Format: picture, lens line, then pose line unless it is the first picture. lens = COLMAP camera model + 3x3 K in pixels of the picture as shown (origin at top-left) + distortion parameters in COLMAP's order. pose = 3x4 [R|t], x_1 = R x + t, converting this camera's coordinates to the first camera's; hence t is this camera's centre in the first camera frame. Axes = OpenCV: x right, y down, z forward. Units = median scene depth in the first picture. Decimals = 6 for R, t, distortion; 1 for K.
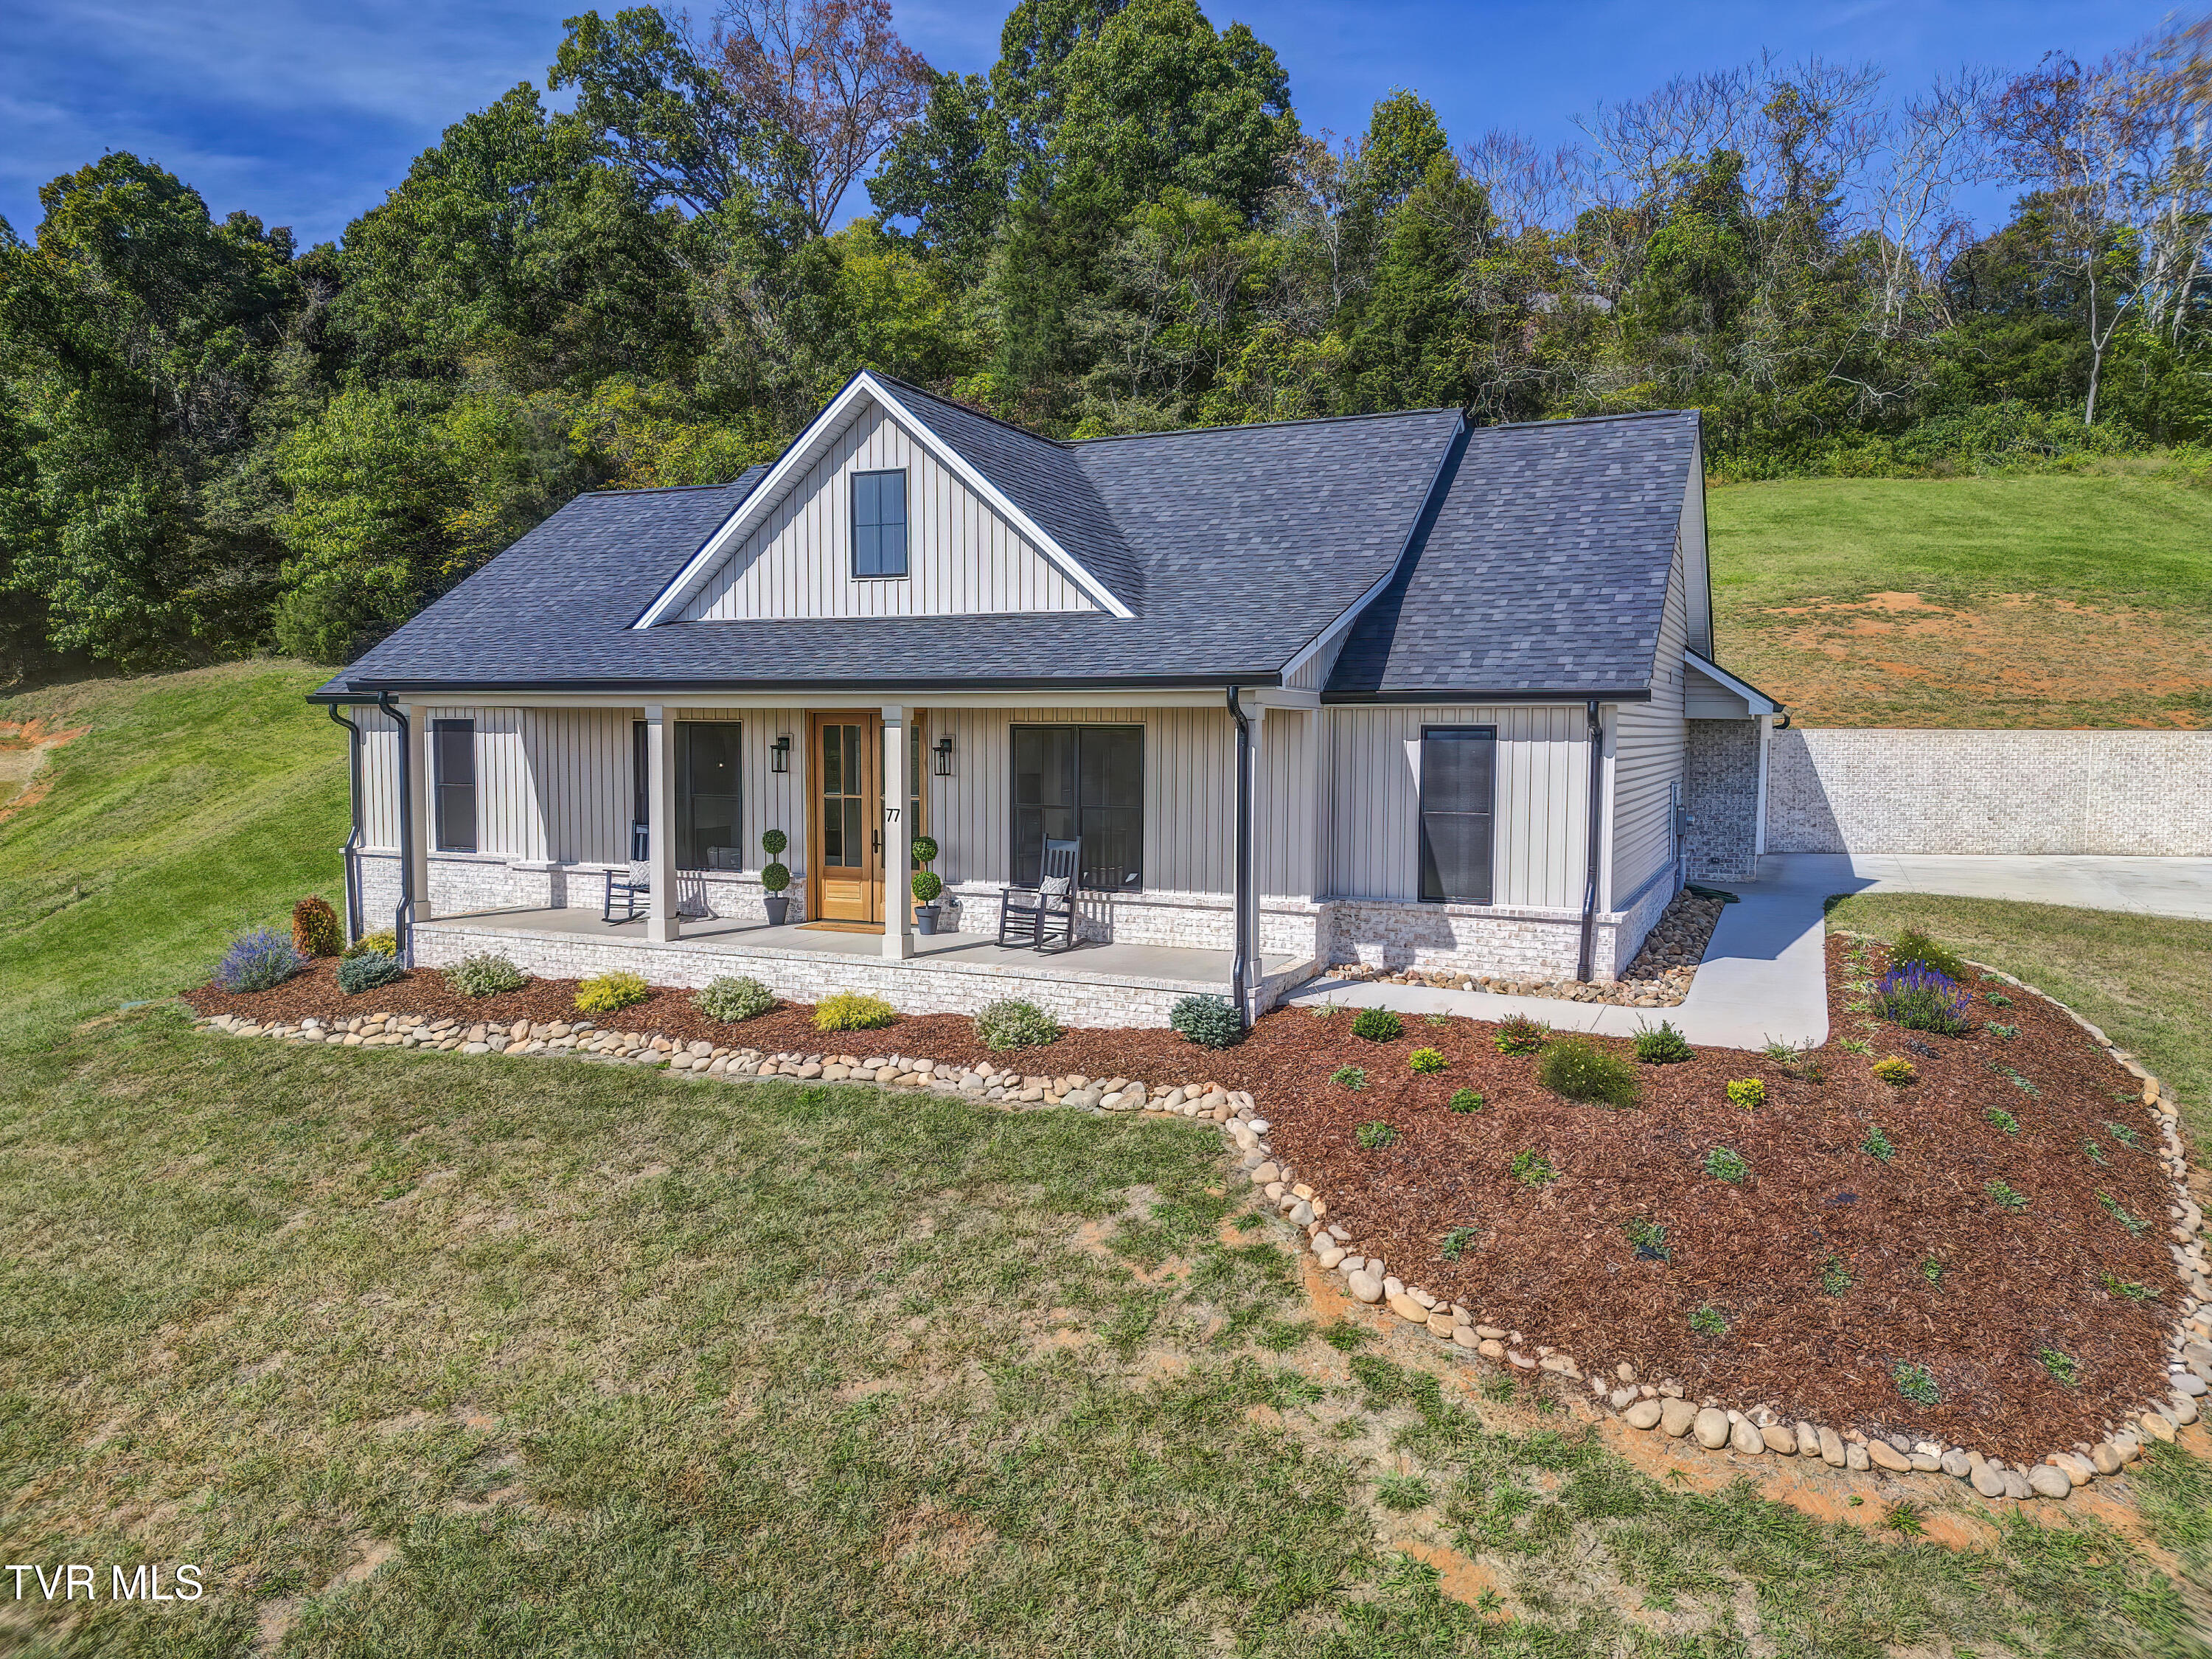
lens RADIAL K [[1547.8, 0, 1107.1], [0, 1547.8, 826.5], [0, 0, 1]] dist [0.065348, -0.055976]
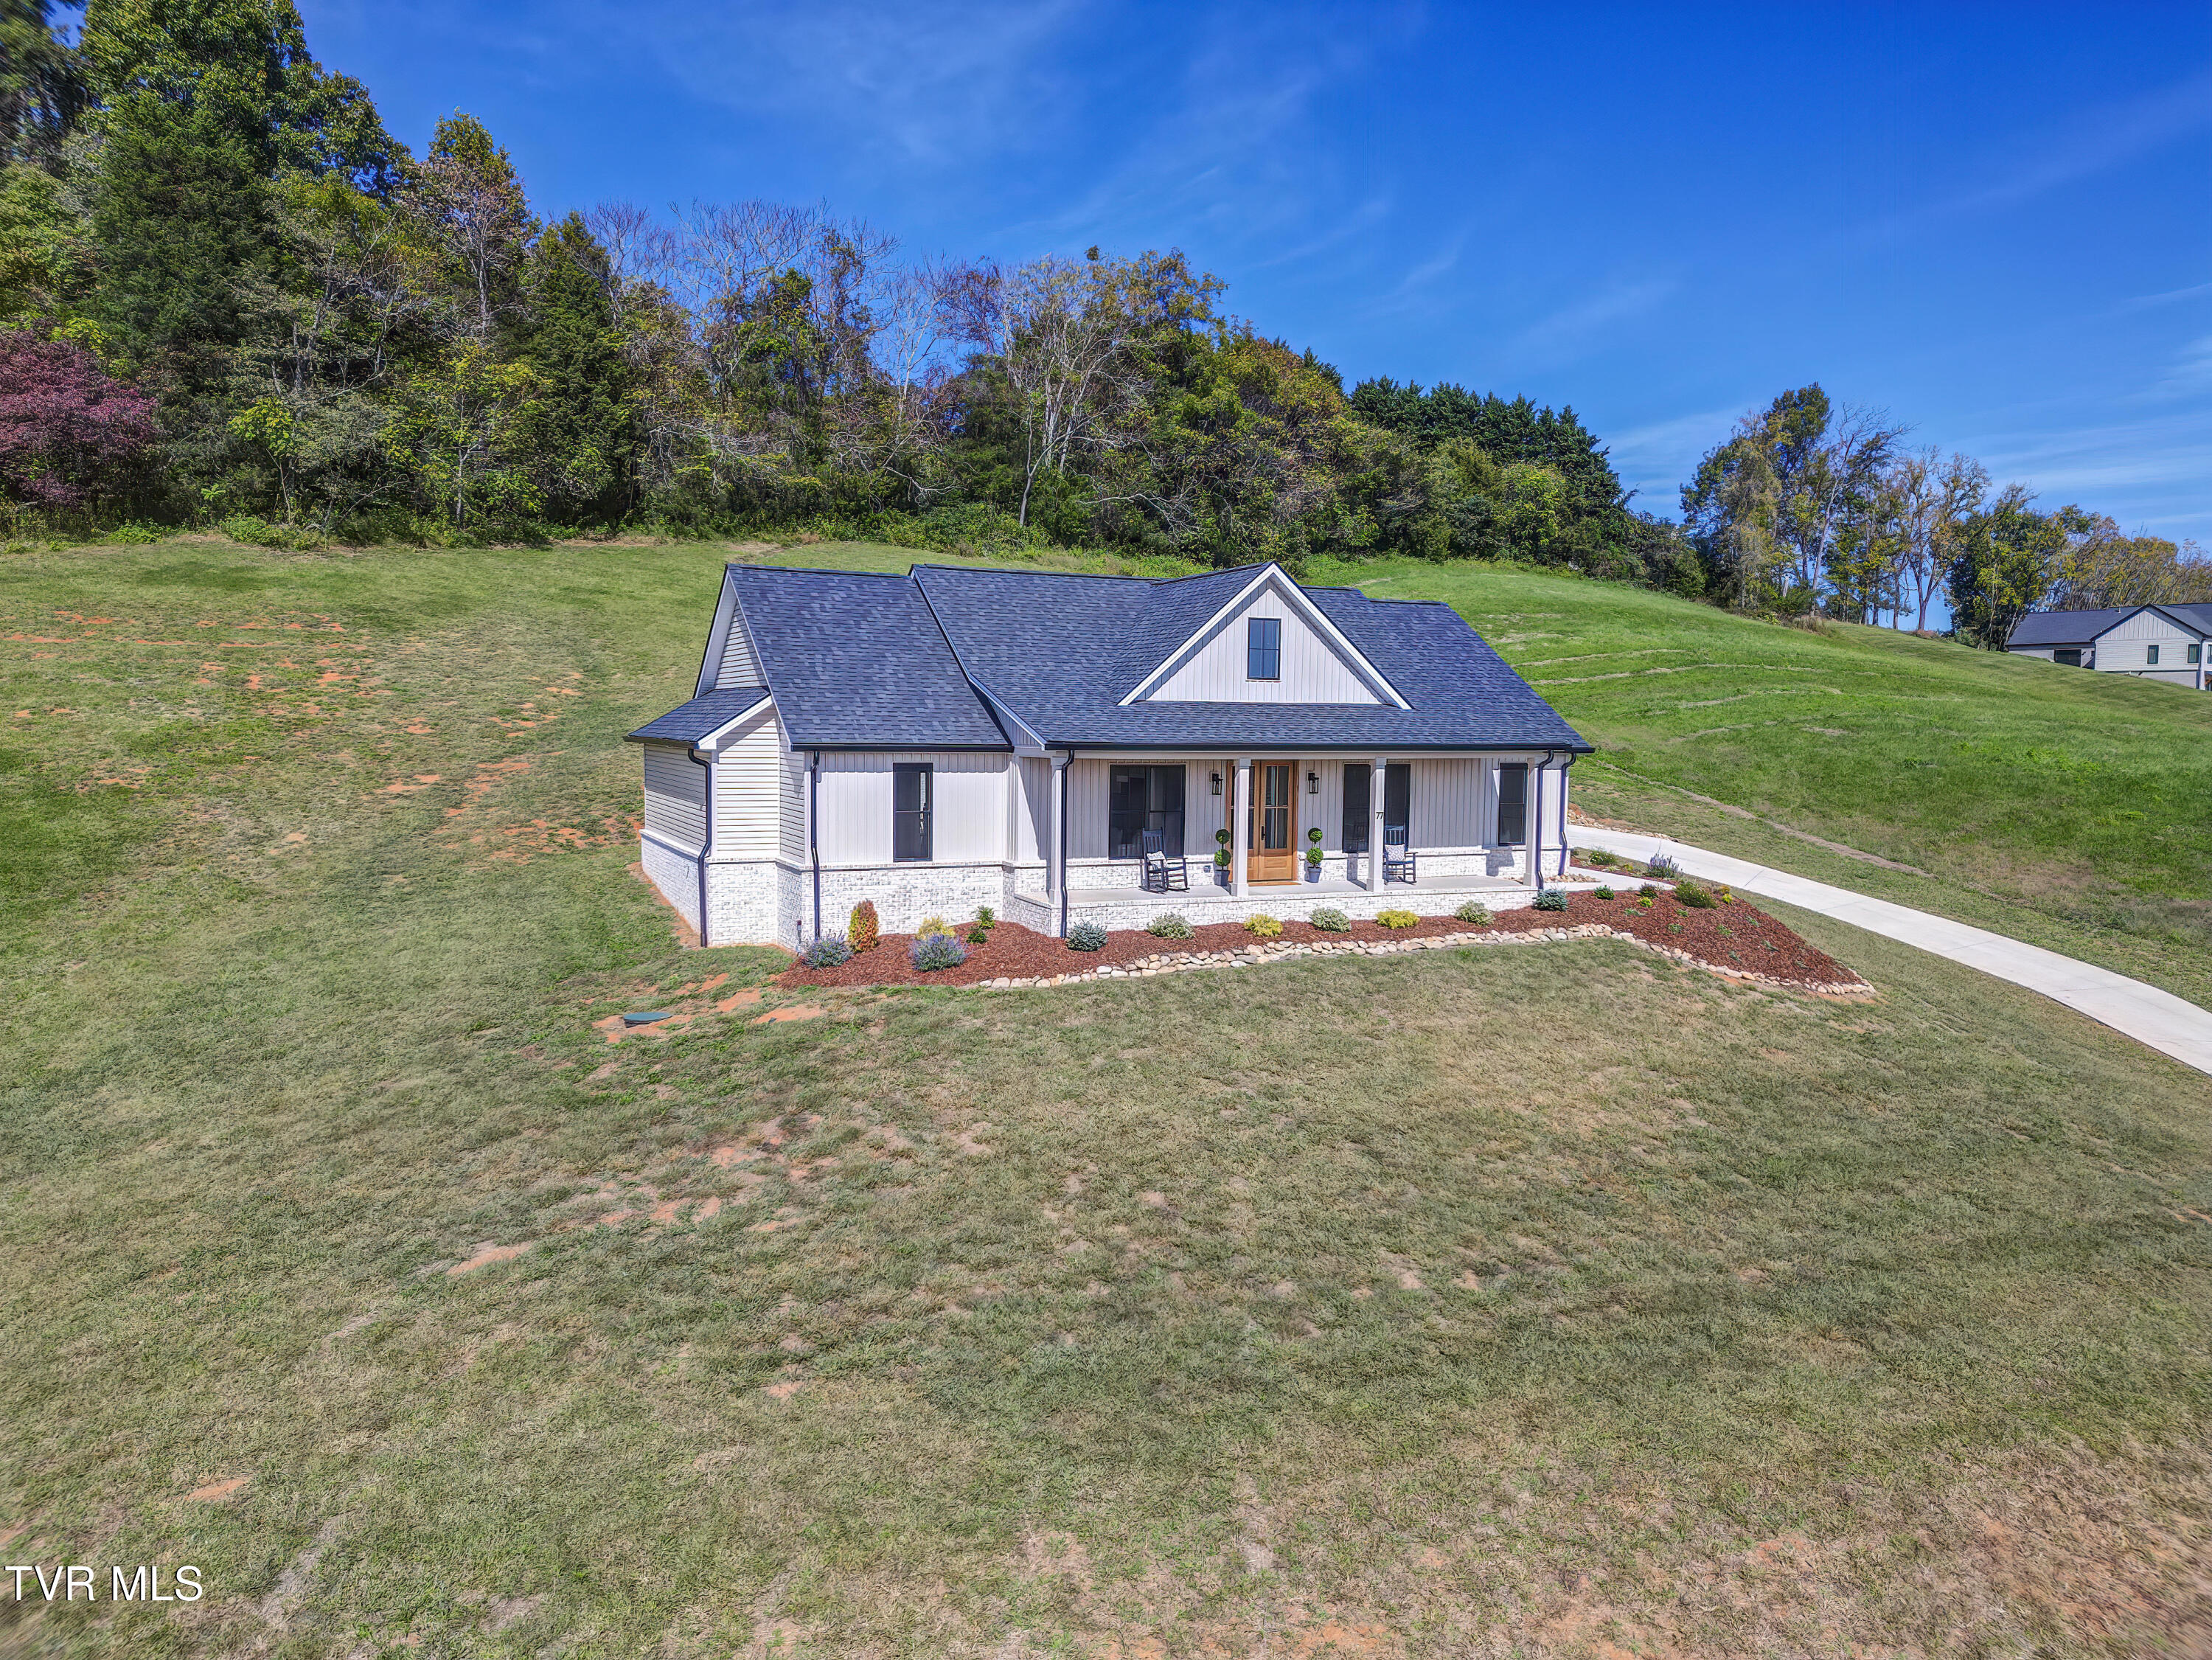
lens RADIAL K [[1547.9, 0, 1123.6], [0, 1547.9, 817.7], [0, 0, 1]] dist [0.065348, -0.055976]
pose [[0.646836, -0.042991, 0.761416, -0.431064], [0.039385, 0.998961, 0.022945, -0.014648], [-0.761611, 0.015147, 0.647857, 0.002658]]
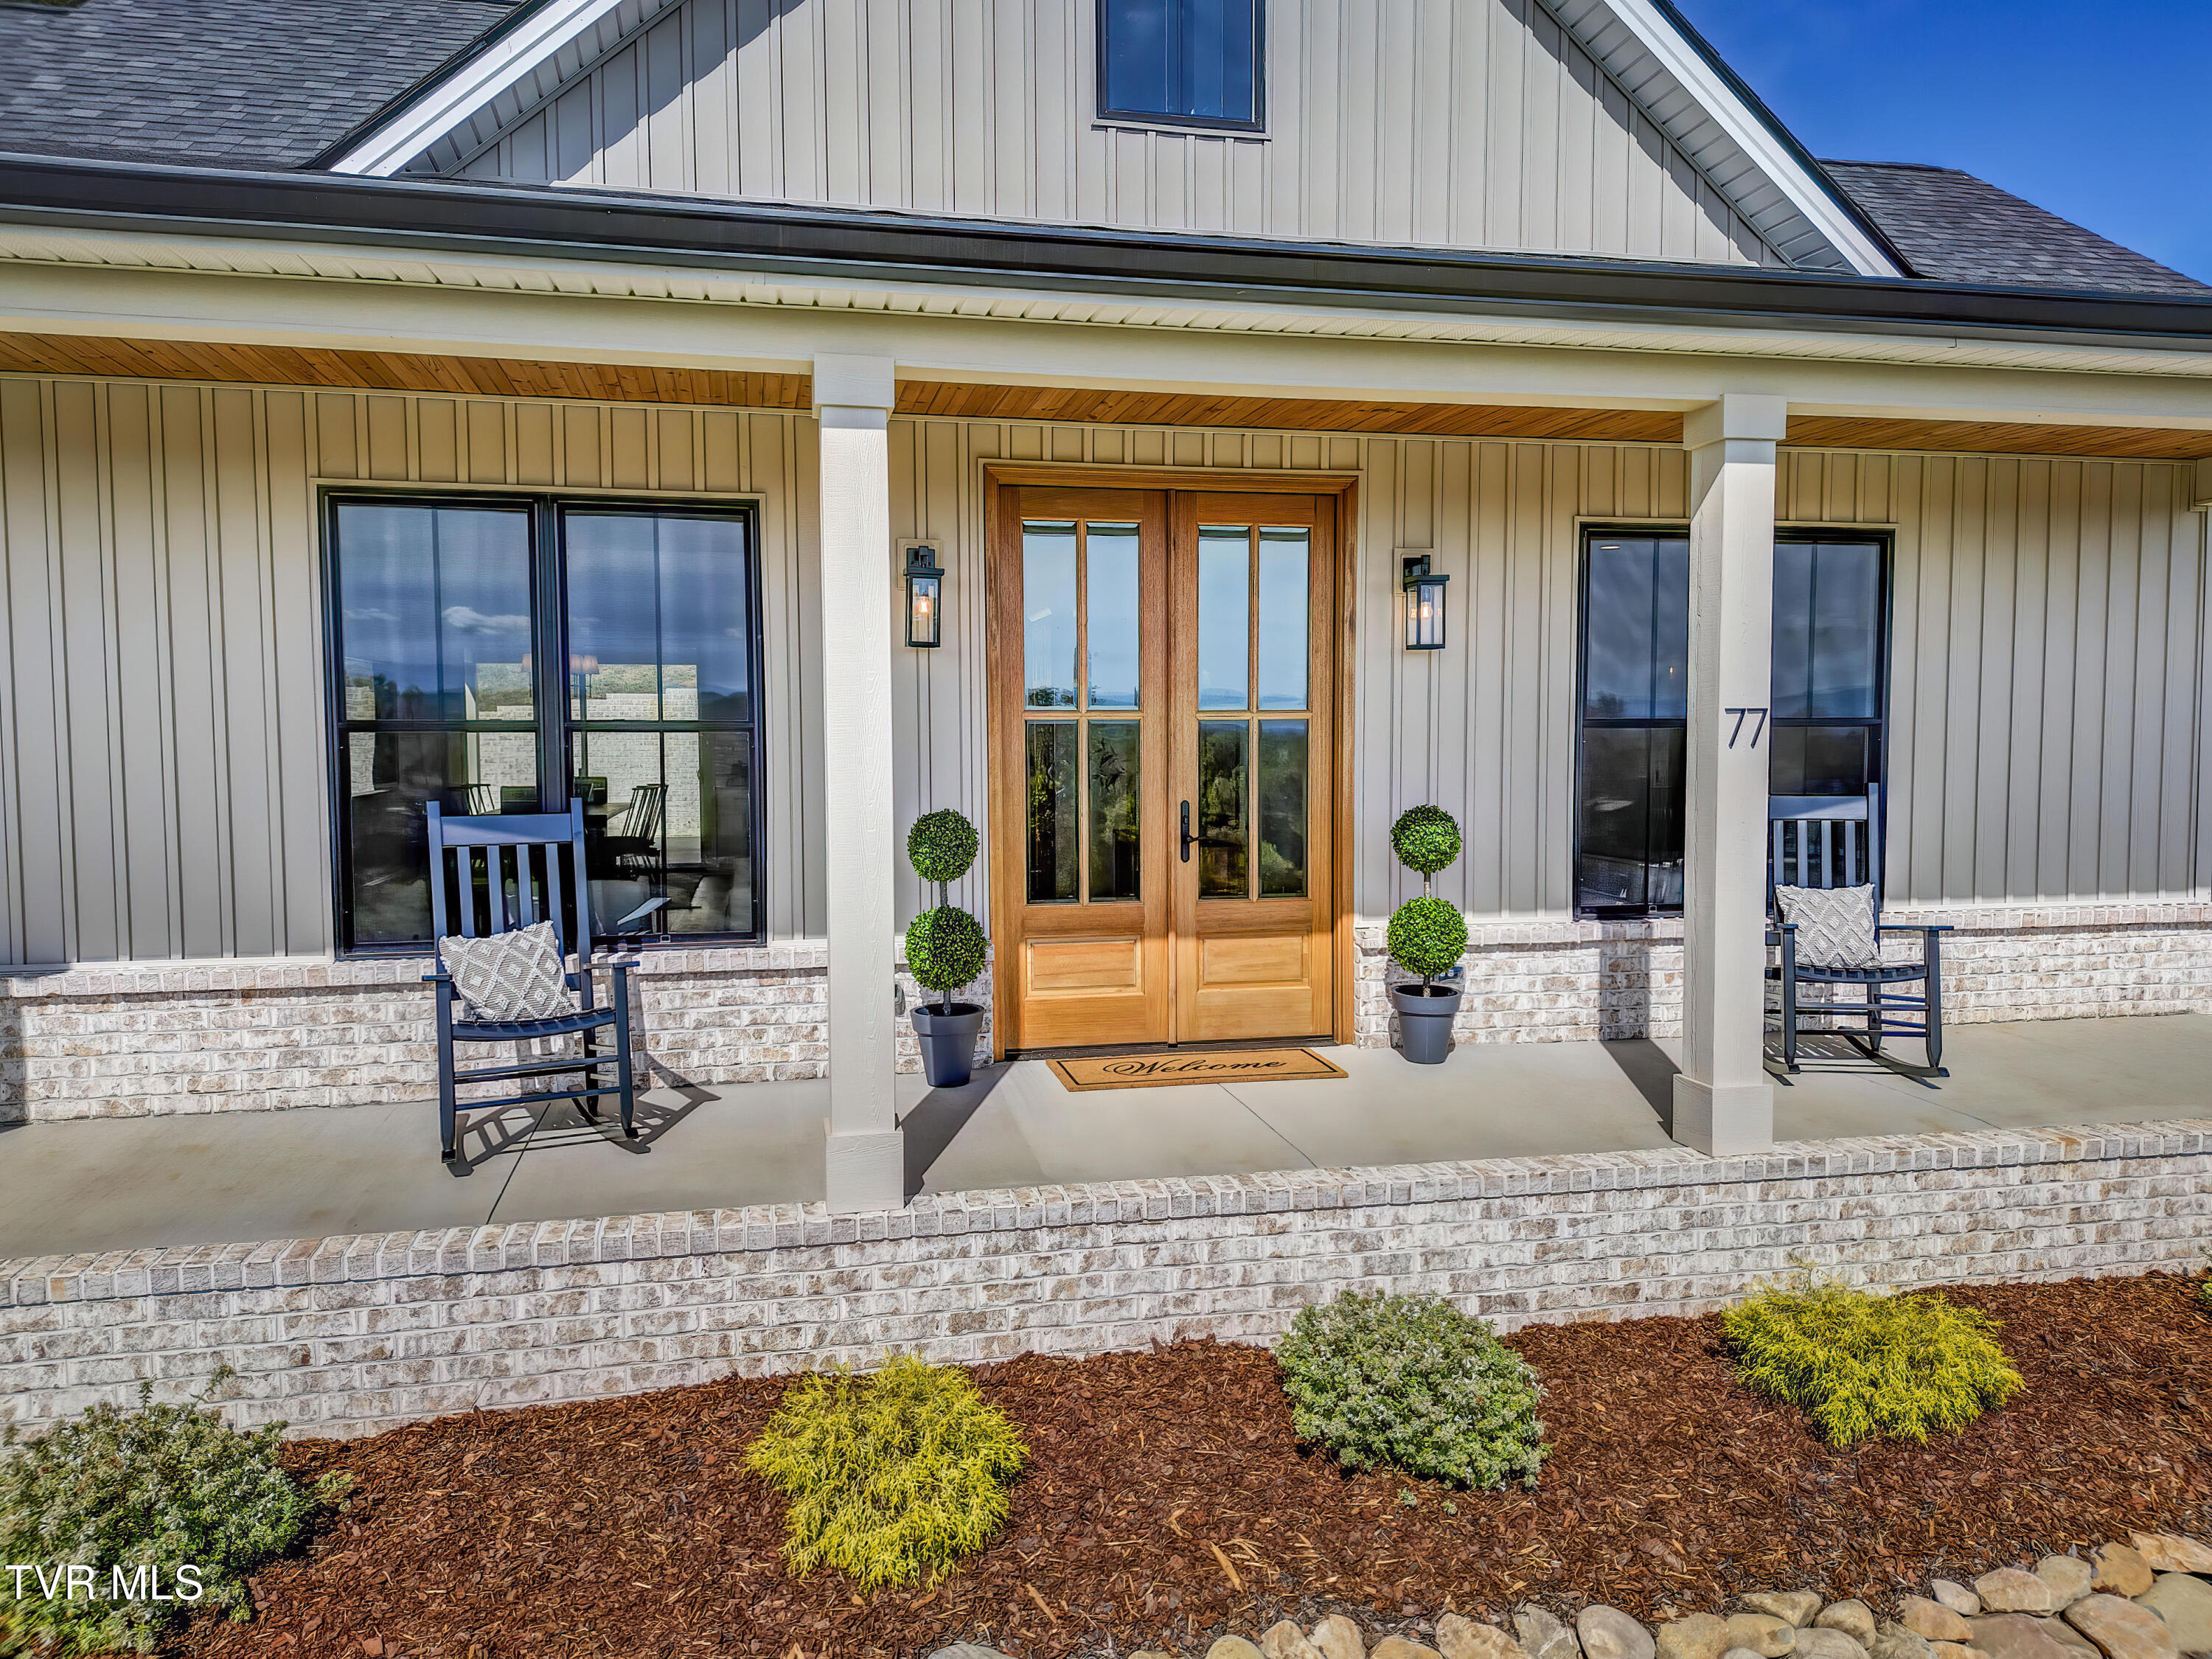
lens RADIAL K [[1547.8, 0, 1120.4], [0, 1547.8, 834.2], [0, 0, 1]] dist [0.065348, -0.055976]
pose [[0.799270, -0.044034, 0.599357, -0.108571], [0.046035, 0.998868, 0.011995, 0.001414], [-0.599206, 0.018004, 0.800392, 0.196219]]
